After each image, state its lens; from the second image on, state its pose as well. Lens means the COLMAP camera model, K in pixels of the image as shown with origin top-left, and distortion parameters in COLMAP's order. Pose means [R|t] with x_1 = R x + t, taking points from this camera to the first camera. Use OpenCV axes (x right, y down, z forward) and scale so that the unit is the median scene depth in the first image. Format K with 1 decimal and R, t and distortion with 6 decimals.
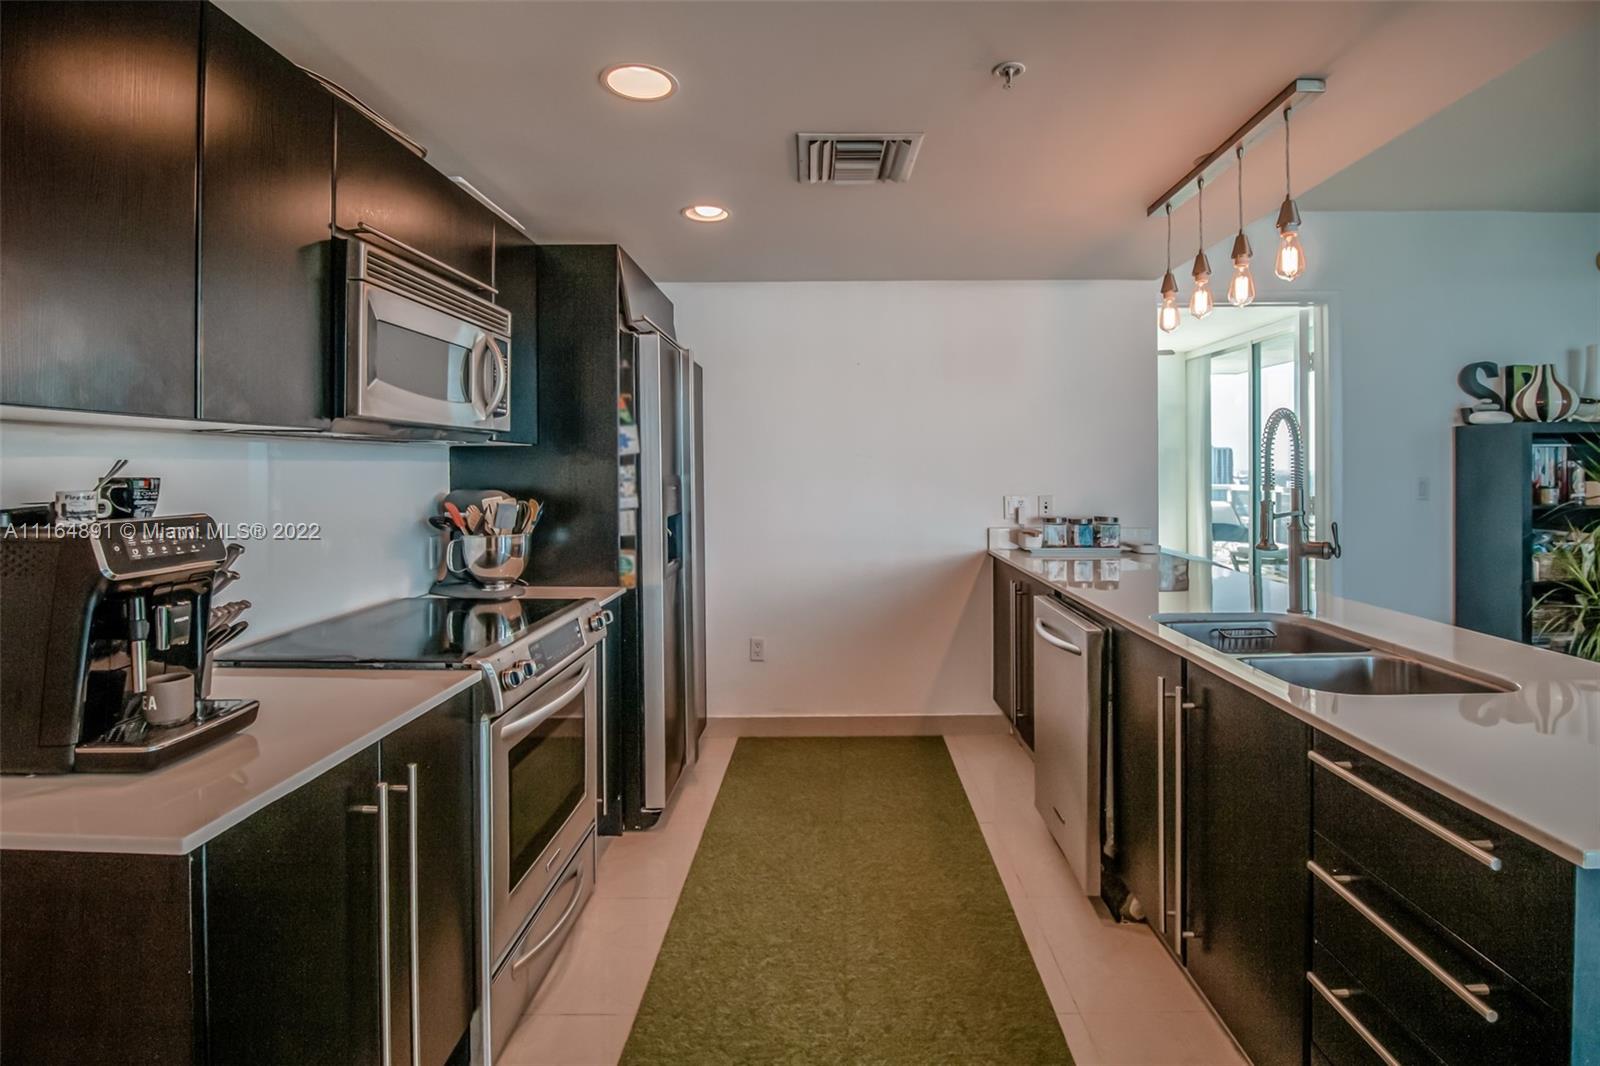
lens RADIAL K [[779.7, 0, 796.9], [0, 779.7, 473.0], [0, 0, 1]] dist [-0.007991, -0.003523]
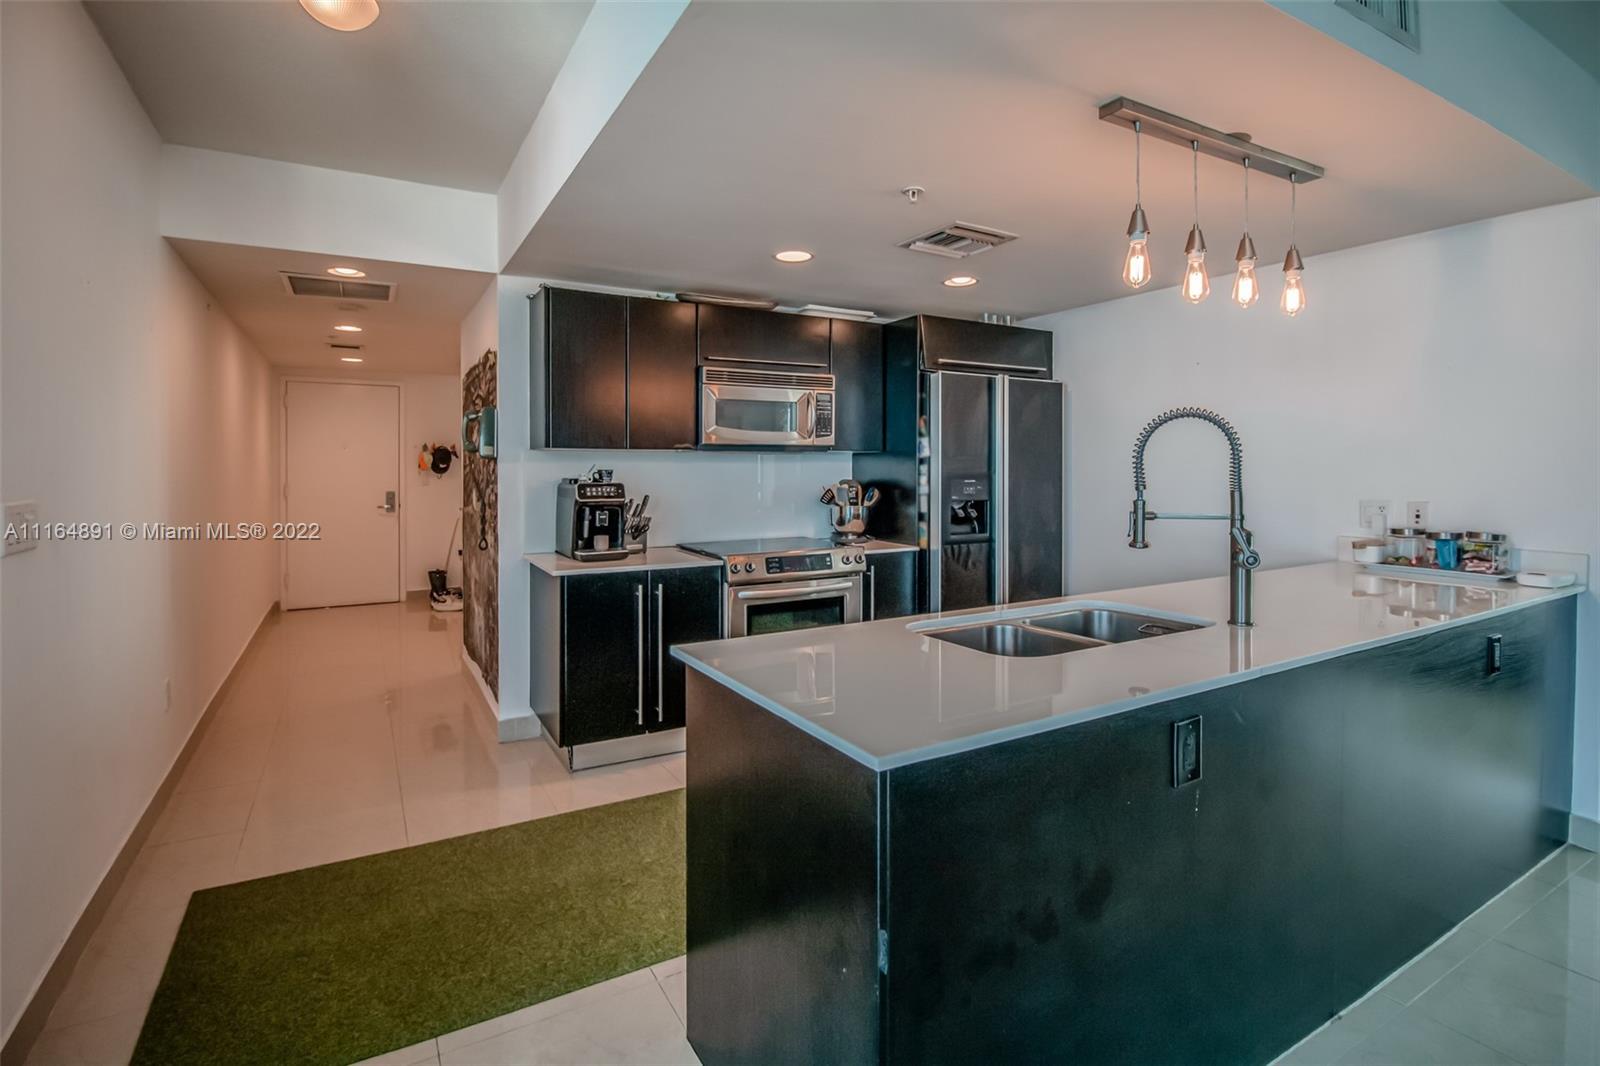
lens RADIAL K [[766.5, 0, 789.2], [0, 766.5, 477.6], [0, 0, 1]] dist [0.001251, 0.000065]
pose [[0.498381, 0.016226, -0.866806, 0.910305], [-0.006036, 0.999866, 0.015246, -0.005450], [0.866937, -0.002367, 0.498412, 0.061416]]
